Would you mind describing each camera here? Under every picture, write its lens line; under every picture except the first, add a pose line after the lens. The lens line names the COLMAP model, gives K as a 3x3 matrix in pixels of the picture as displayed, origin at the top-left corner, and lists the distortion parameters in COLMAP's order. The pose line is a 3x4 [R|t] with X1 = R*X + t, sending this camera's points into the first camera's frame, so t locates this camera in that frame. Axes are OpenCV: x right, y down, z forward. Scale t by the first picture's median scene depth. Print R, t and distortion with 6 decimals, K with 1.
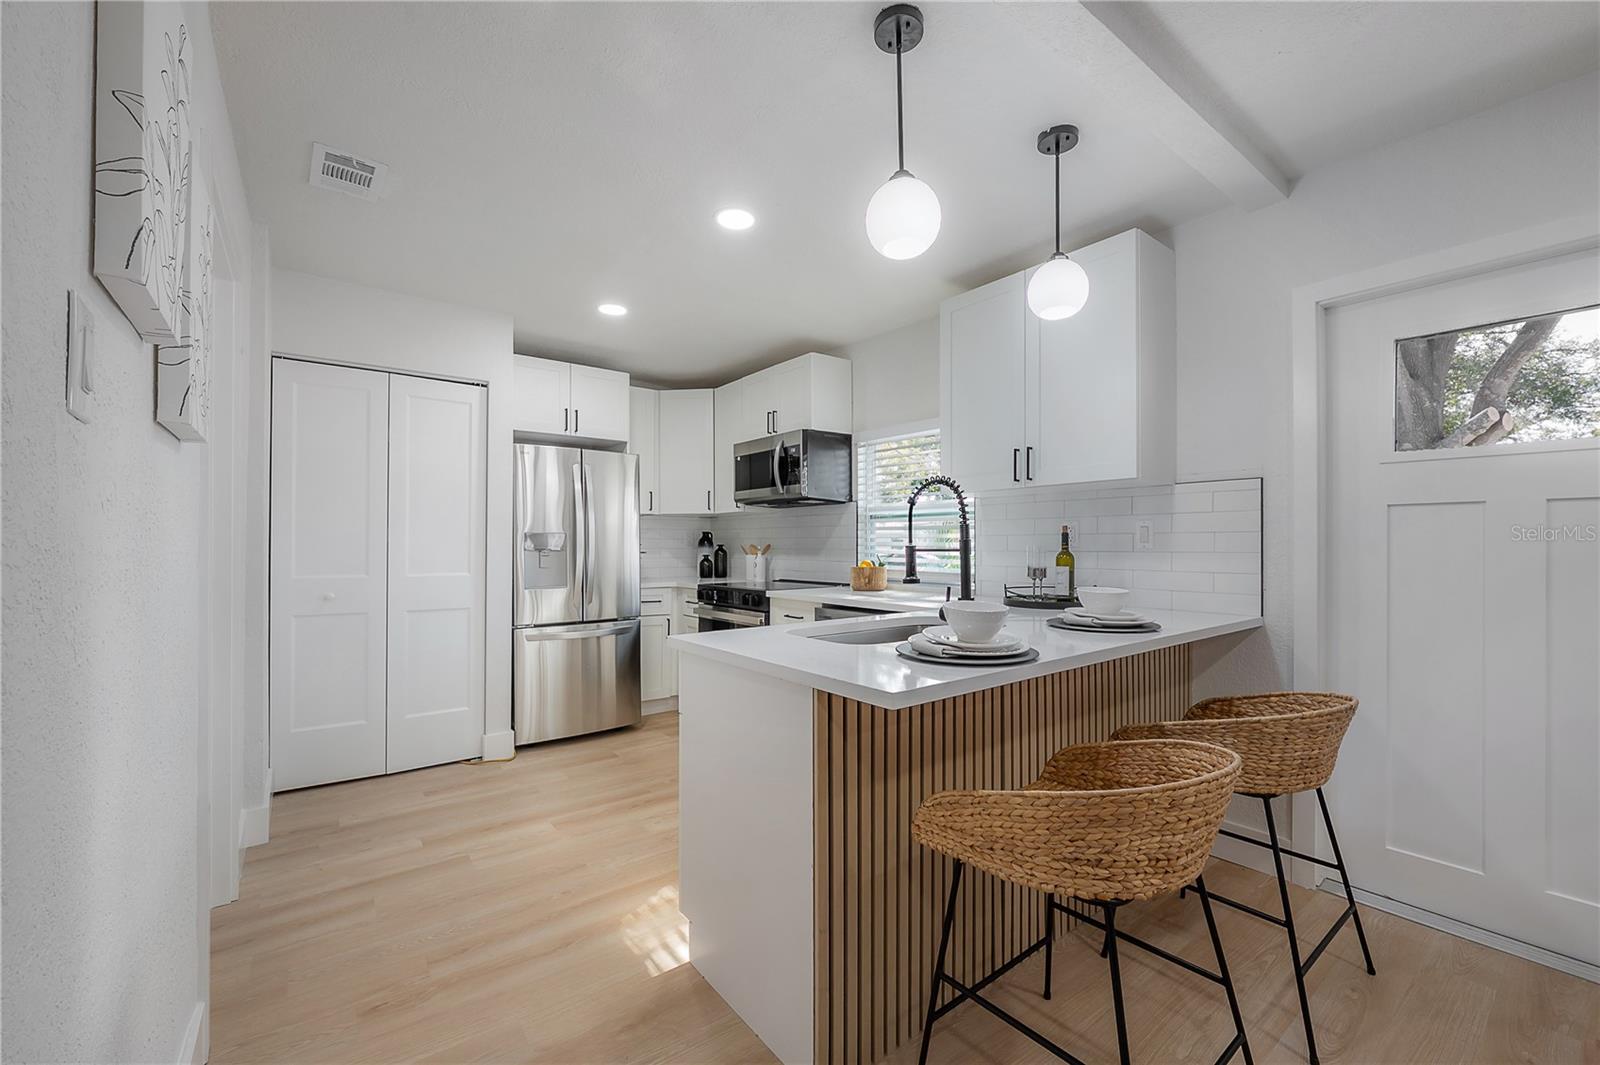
lens RADIAL K [[647.3, 0, 773.8], [0, 647.3, 536.4], [0, 0, 1]] dist [-0.005830, -0.000056]
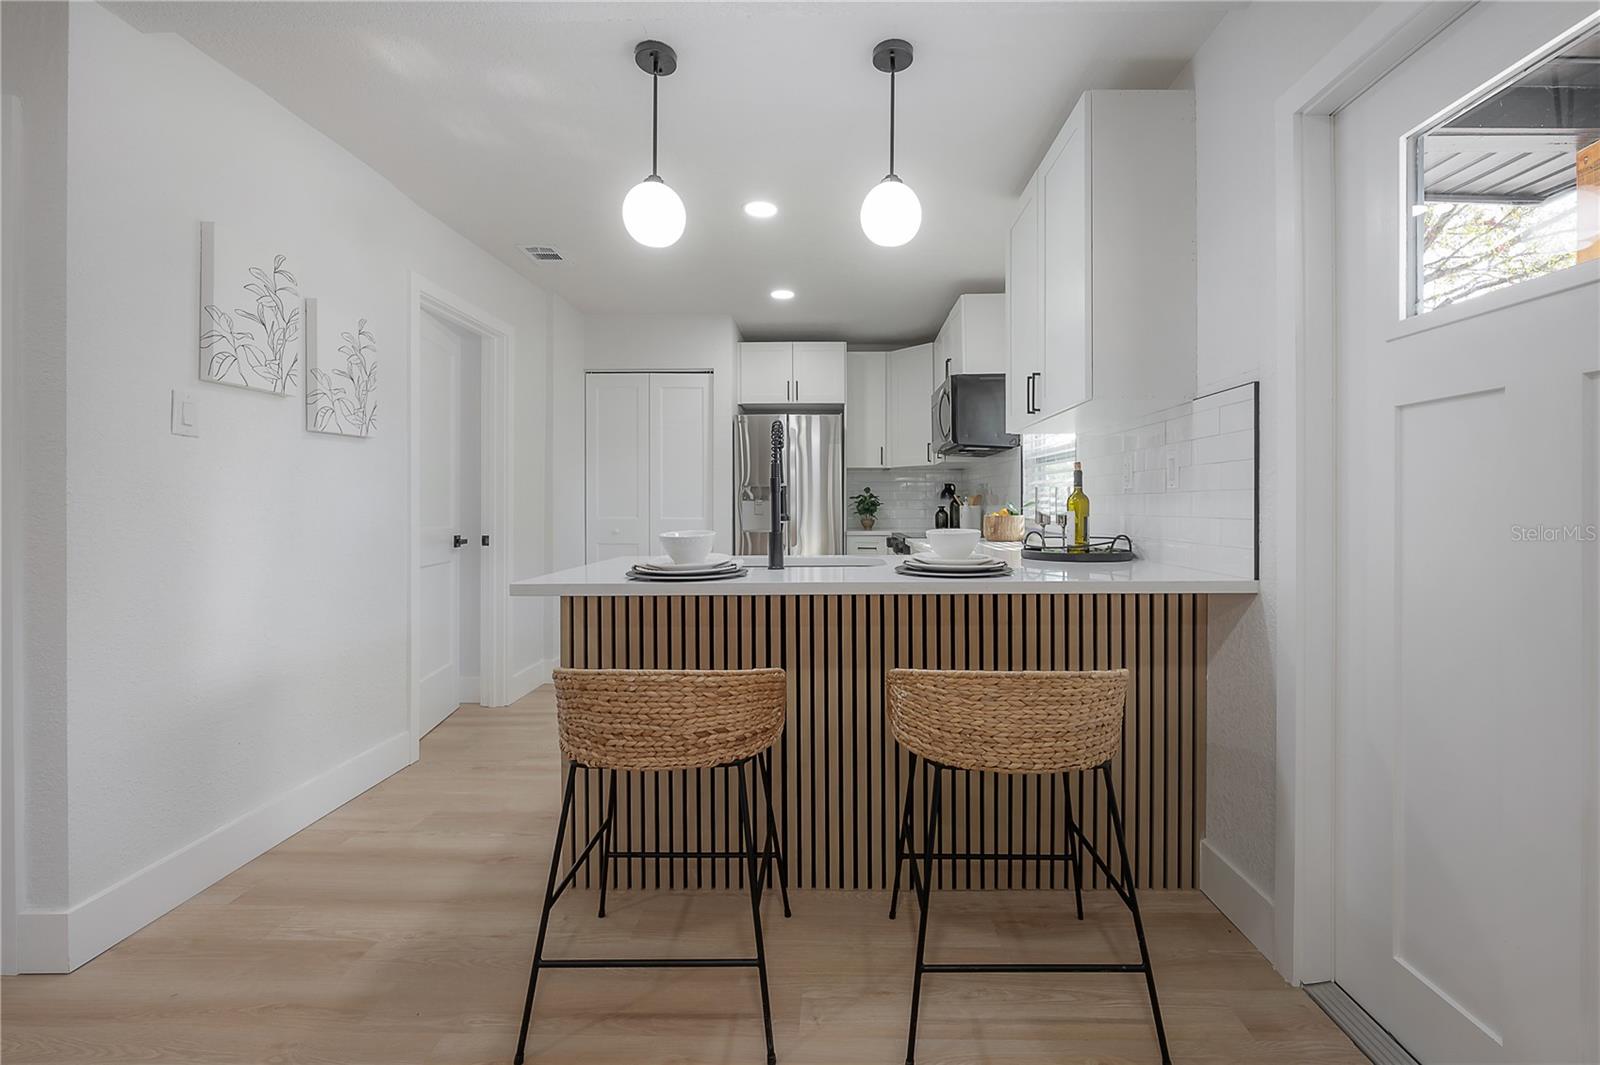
lens RADIAL K [[647.3, 0, 797.2], [0, 647.3, 508.0], [0, 0, 1]] dist [-0.005830, -0.000056]
pose [[0.786130, 0.000884, -0.618060, 0.475401], [0.011656, 0.999800, 0.016256, 0.017023], [0.617951, -0.019983, 0.785963, 0.088492]]
